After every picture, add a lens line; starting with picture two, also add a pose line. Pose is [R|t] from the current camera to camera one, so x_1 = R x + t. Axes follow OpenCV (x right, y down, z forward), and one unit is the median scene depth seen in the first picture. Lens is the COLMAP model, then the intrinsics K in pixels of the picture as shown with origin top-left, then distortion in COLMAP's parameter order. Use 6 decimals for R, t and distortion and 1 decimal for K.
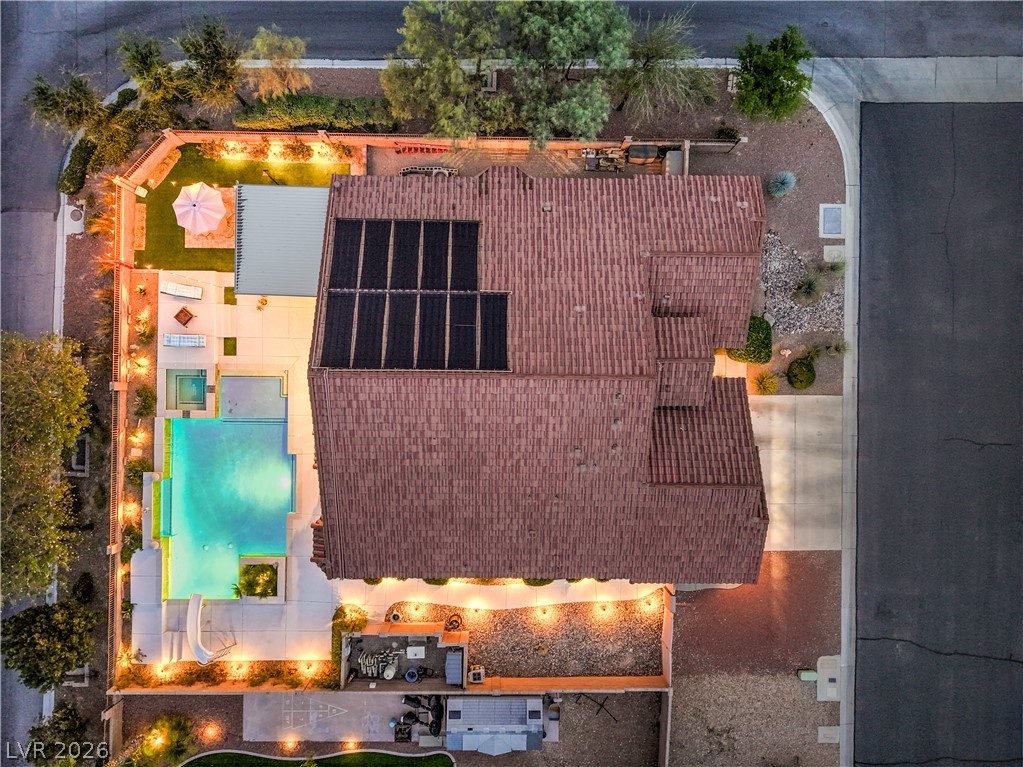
lens RADIAL K [[696.0, 0, 514.2], [0, 696.0, 380.2], [0, 0, 1]] dist [0.022025, 0.000269]
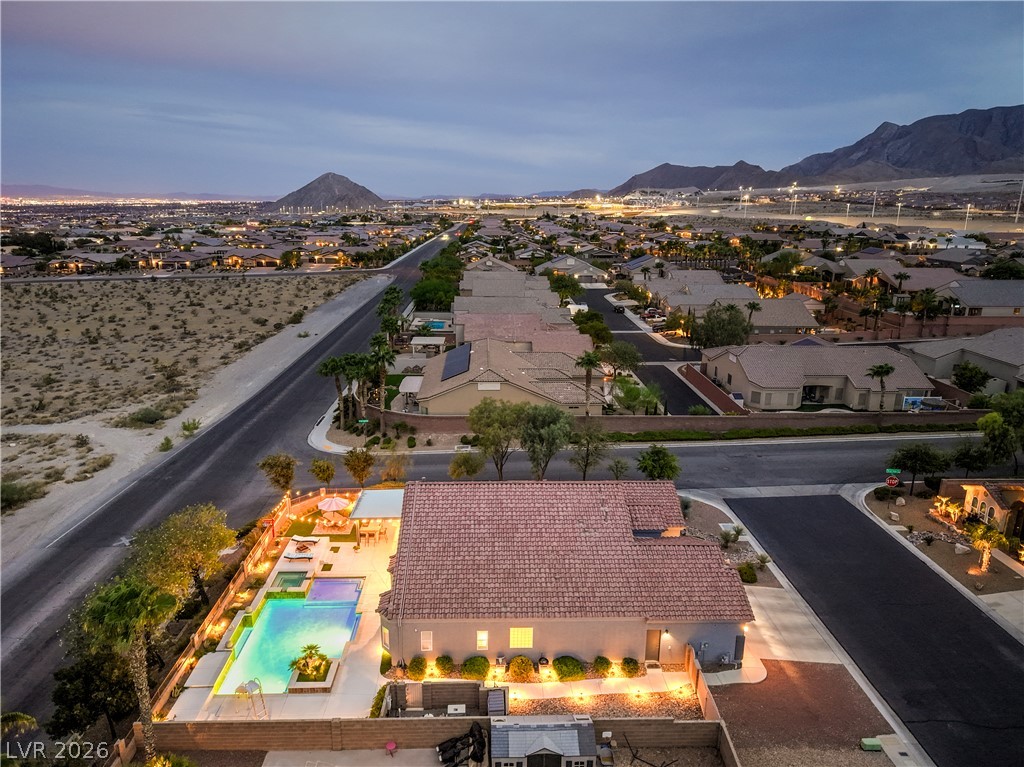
lens RADIAL K [[696.7, 0, 514.7], [0, 696.7, 380.2], [0, 0, 1]] dist [0.022025, 0.000269]
pose [[0.998506, -0.023813, 0.049183, -0.095041], [0.053676, 0.258754, -0.964451, 1.215461], [0.010240, 0.965650, 0.259645, 0.289612]]
